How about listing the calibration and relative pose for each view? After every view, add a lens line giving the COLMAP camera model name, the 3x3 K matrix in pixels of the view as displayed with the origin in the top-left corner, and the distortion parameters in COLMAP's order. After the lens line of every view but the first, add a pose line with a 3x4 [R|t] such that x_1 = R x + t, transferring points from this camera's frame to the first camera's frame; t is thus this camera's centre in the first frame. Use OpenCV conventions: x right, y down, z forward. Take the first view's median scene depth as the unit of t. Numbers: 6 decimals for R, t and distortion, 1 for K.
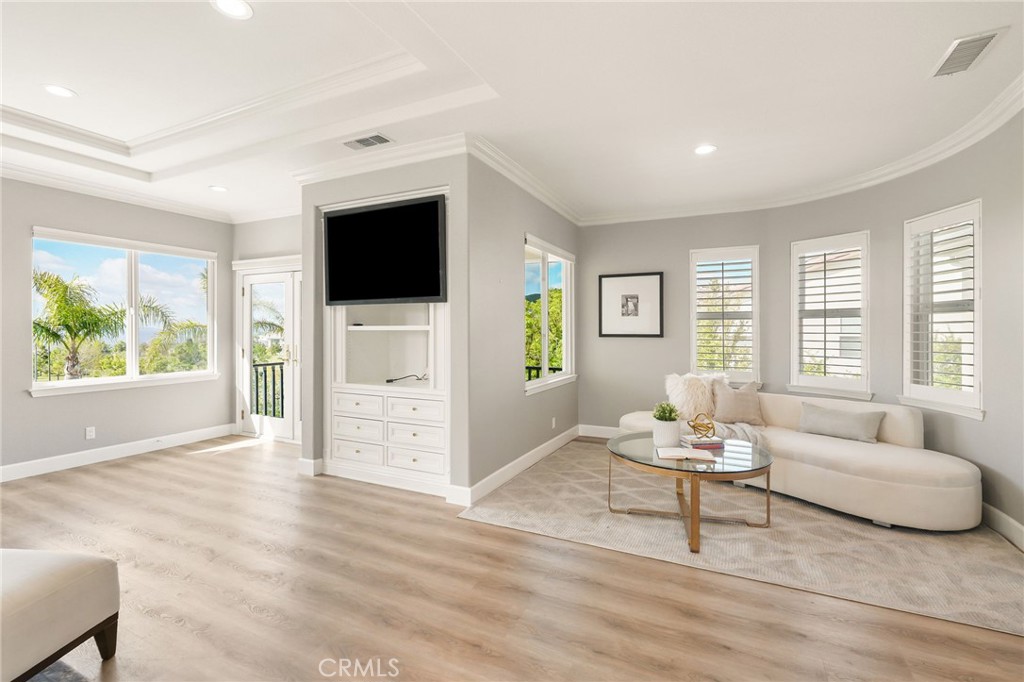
lens RADIAL K [[456.6, 0, 515.9], [0, 456.6, 330.5], [0, 0, 1]] dist [-0.004058, 0.000575]
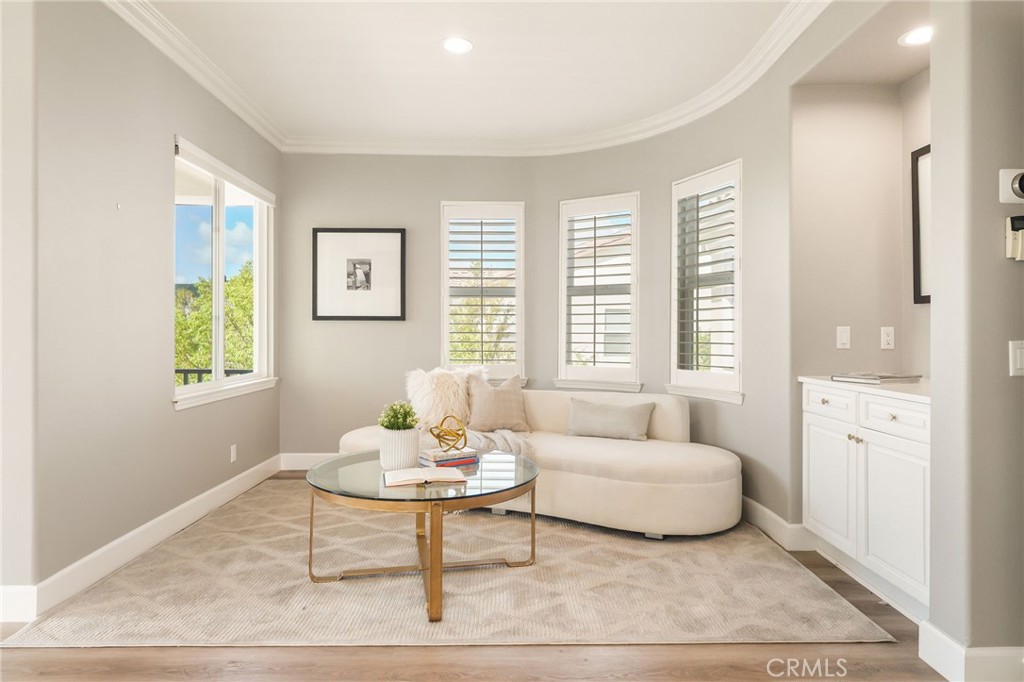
lens RADIAL K [[619.5, 0, 515.2], [0, 619.5, 323.1], [0, 0, 1]] dist [0.004404, -0.005529]
pose [[0.889621, 0.005708, 0.456664, 0.055691], [-0.004129, 0.999982, -0.004456, 0.038208], [-0.456681, 0.002078, 0.889628, 0.097765]]
